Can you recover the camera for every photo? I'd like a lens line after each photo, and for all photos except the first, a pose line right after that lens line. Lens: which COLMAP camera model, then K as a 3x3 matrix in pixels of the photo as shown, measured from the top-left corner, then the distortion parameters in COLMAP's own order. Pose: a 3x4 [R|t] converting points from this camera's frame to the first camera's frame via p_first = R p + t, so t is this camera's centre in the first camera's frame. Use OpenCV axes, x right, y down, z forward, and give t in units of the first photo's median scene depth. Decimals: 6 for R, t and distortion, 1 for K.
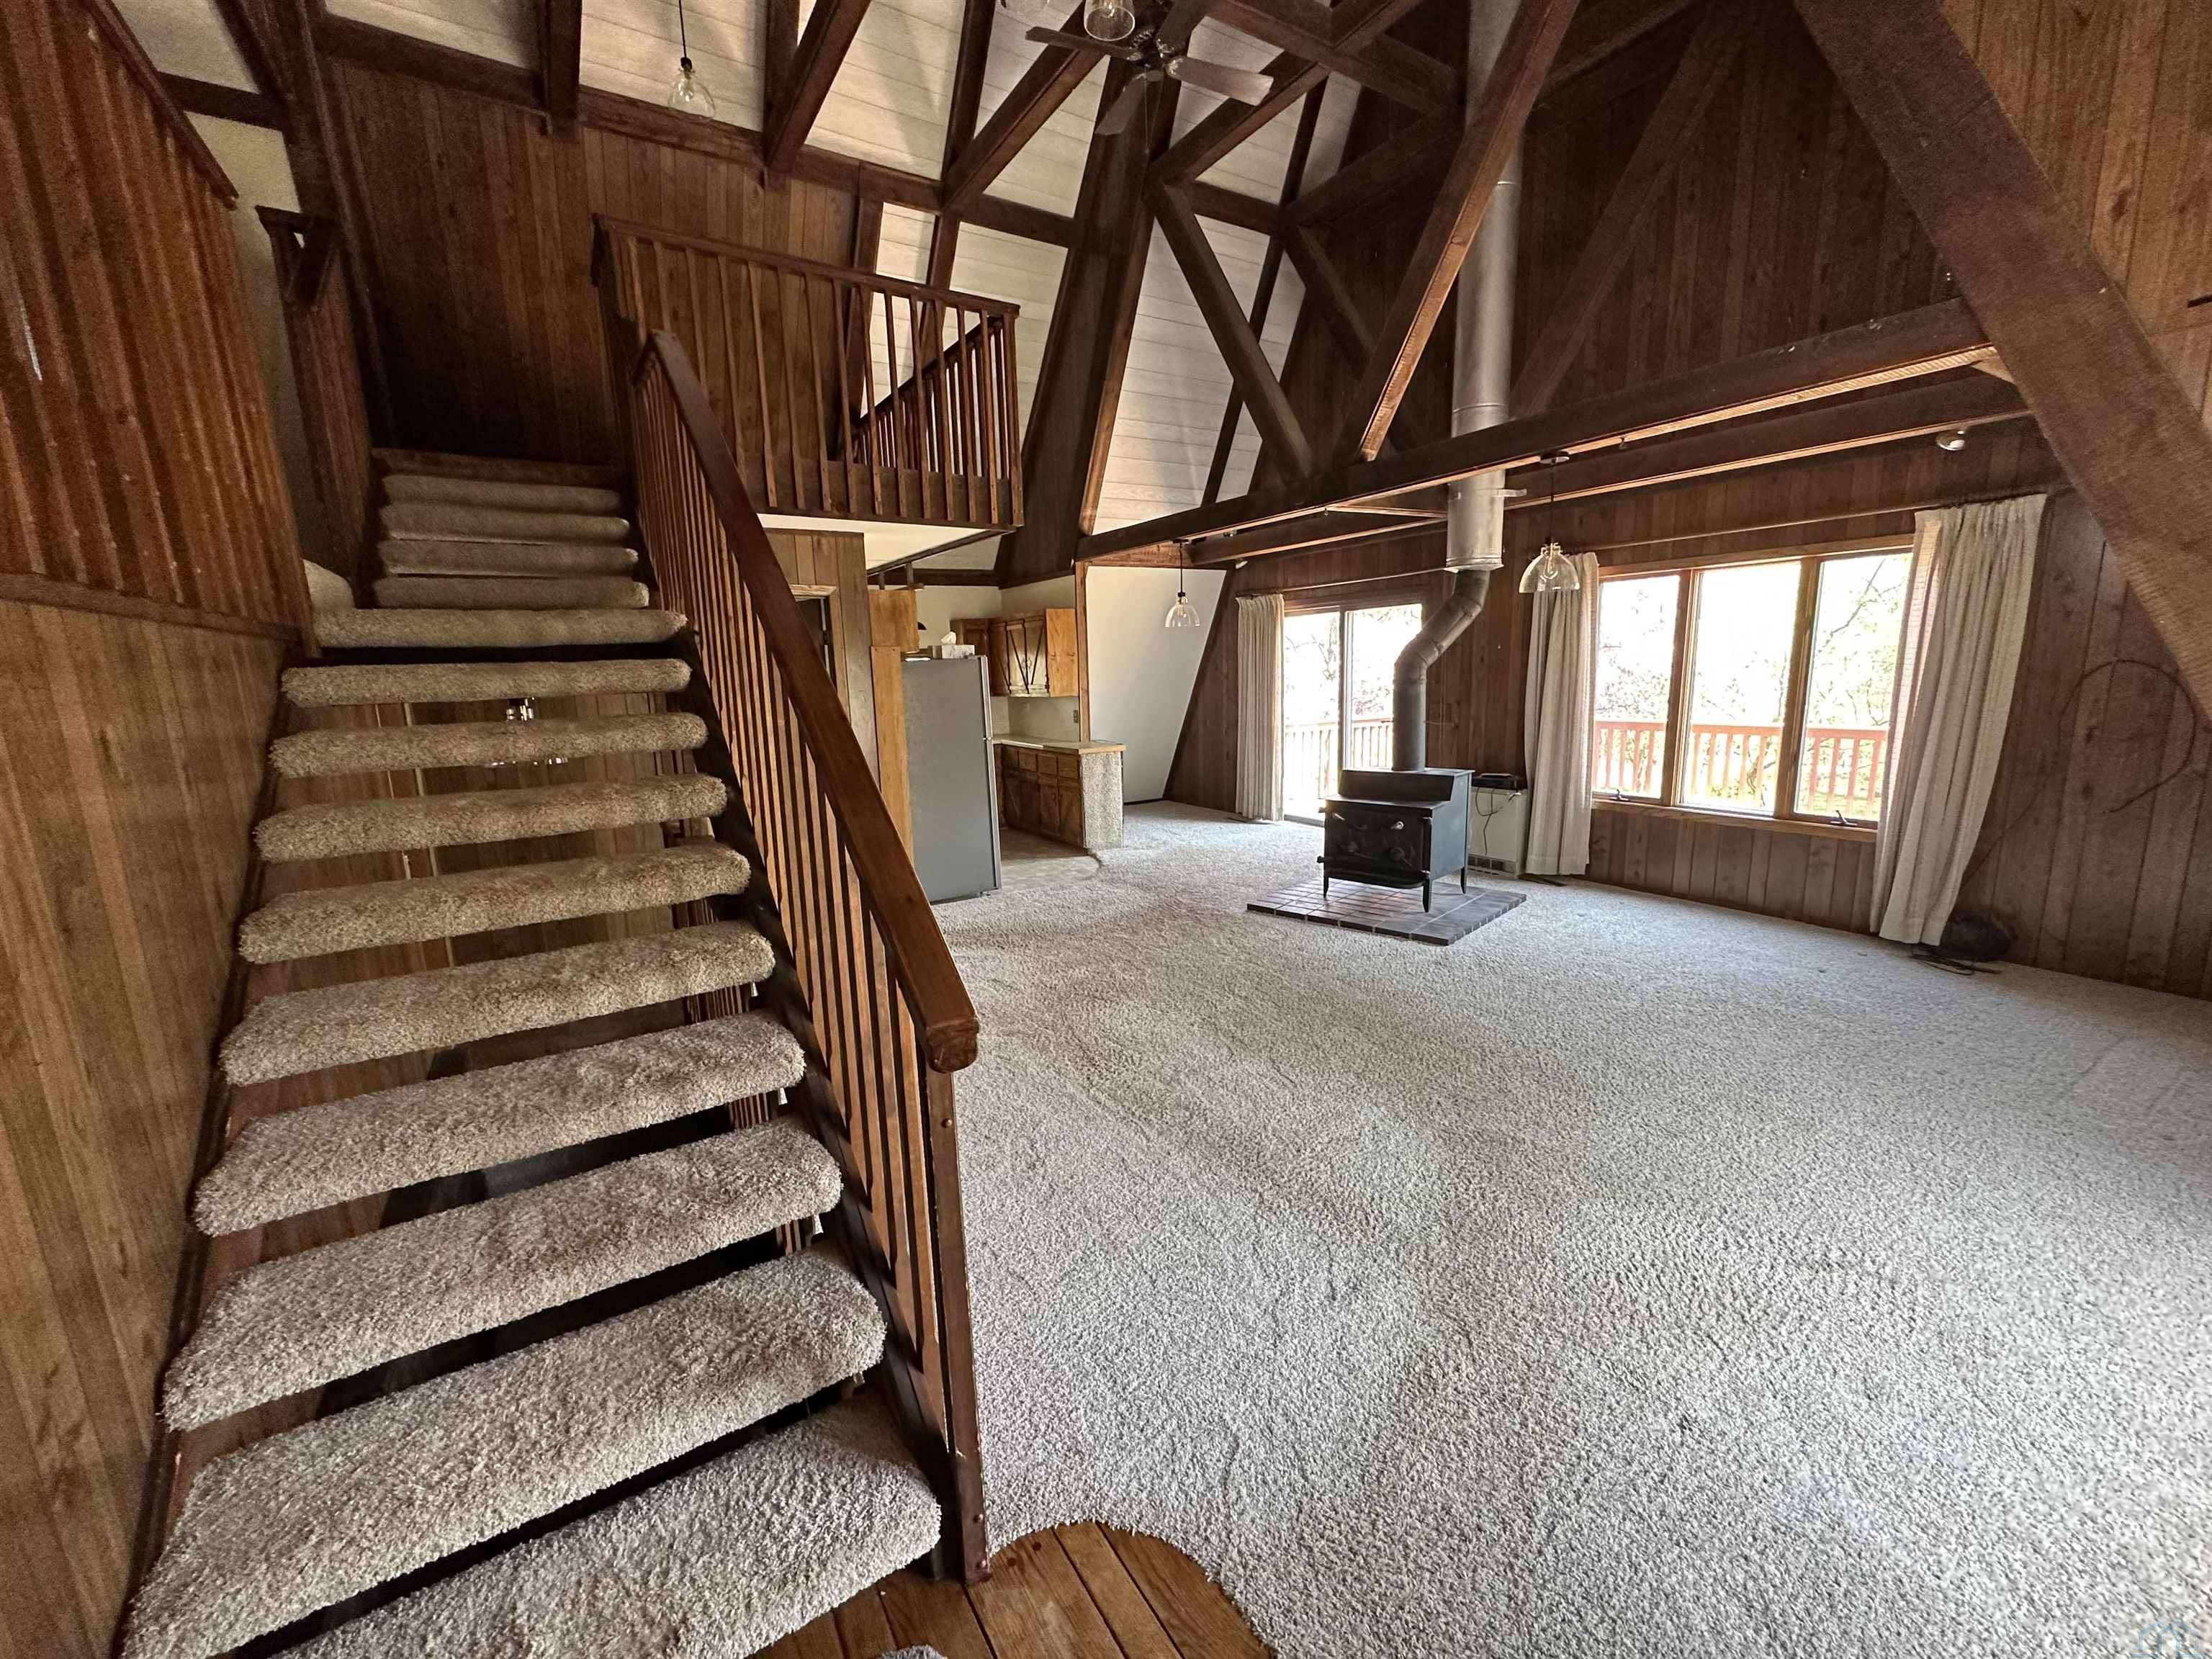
lens RADIAL K [[878.6, 0, 1106.0], [0, 878.6, 829.5], [0, 0, 1]] dist [-0.003247, 0.000392]
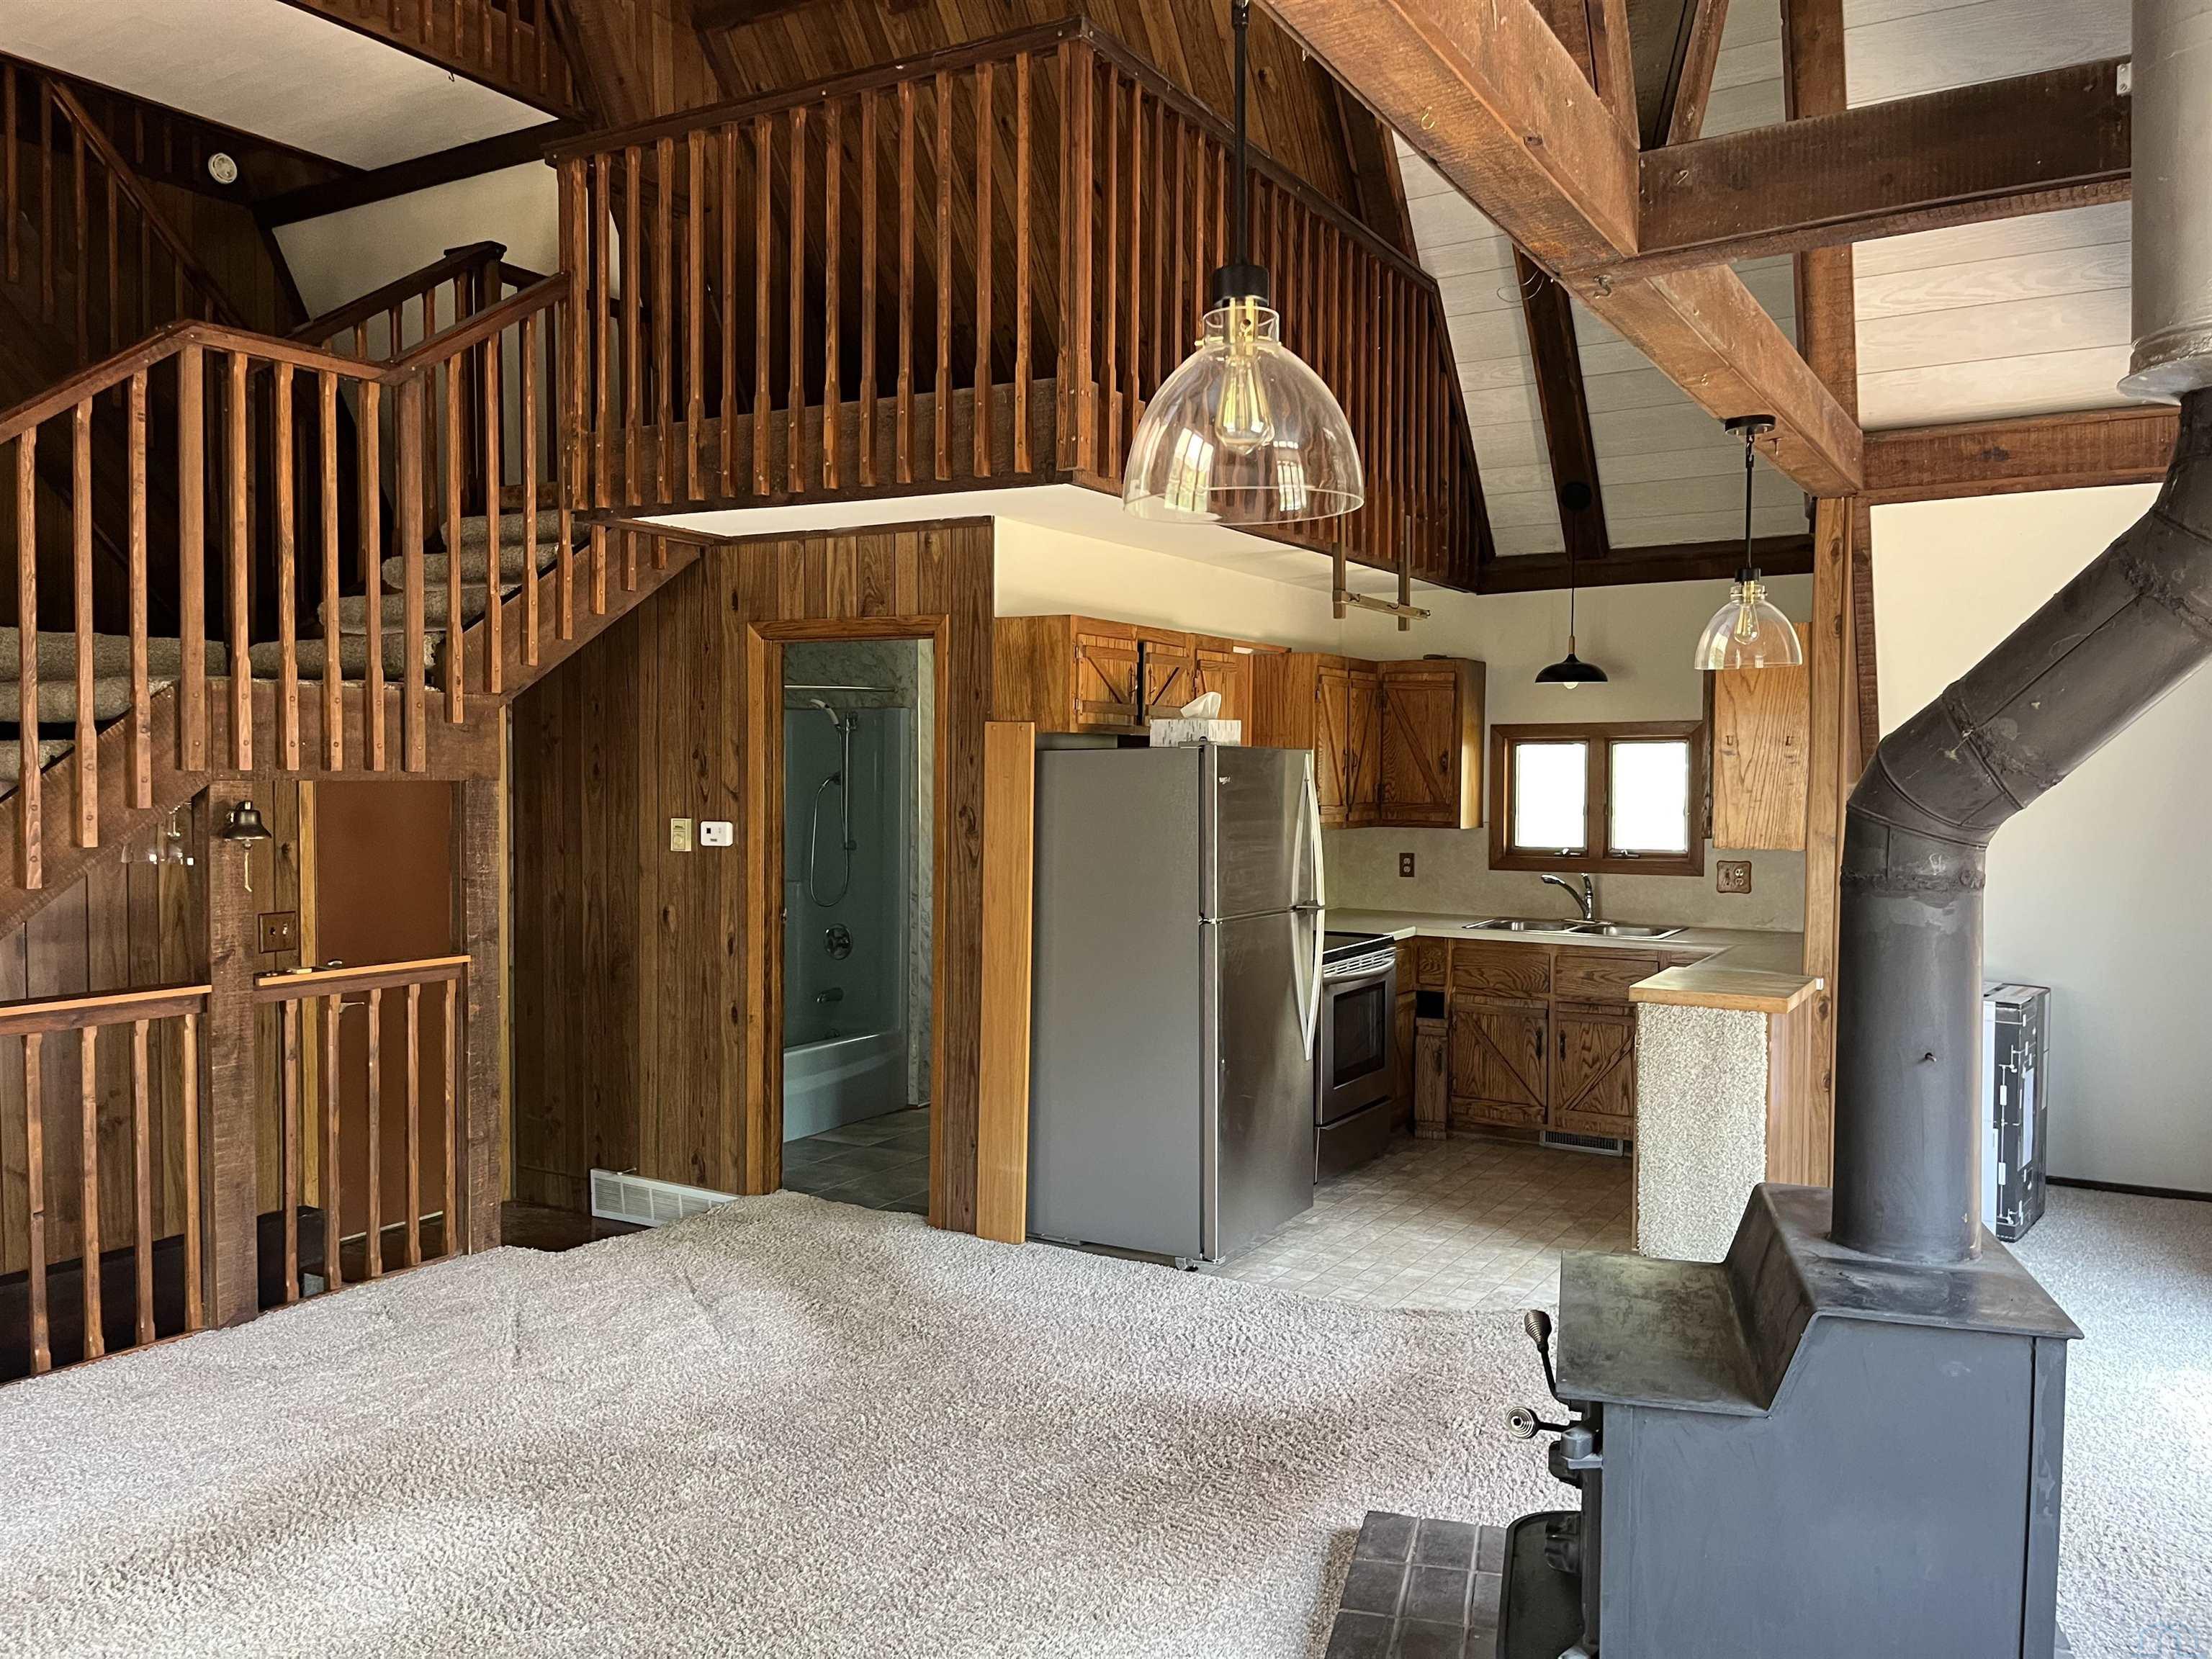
lens RADIAL K [[1659.0, 0, 1106.0], [0, 1659.0, 829.5], [0, 0, 1]] dist [0.045472, -0.069528]
pose [[0.463424, 0.062564, -0.883925, 0.681198], [-0.179797, 0.983395, -0.024659, -0.137350], [0.867705, 0.170355, 0.466977, 0.627575]]
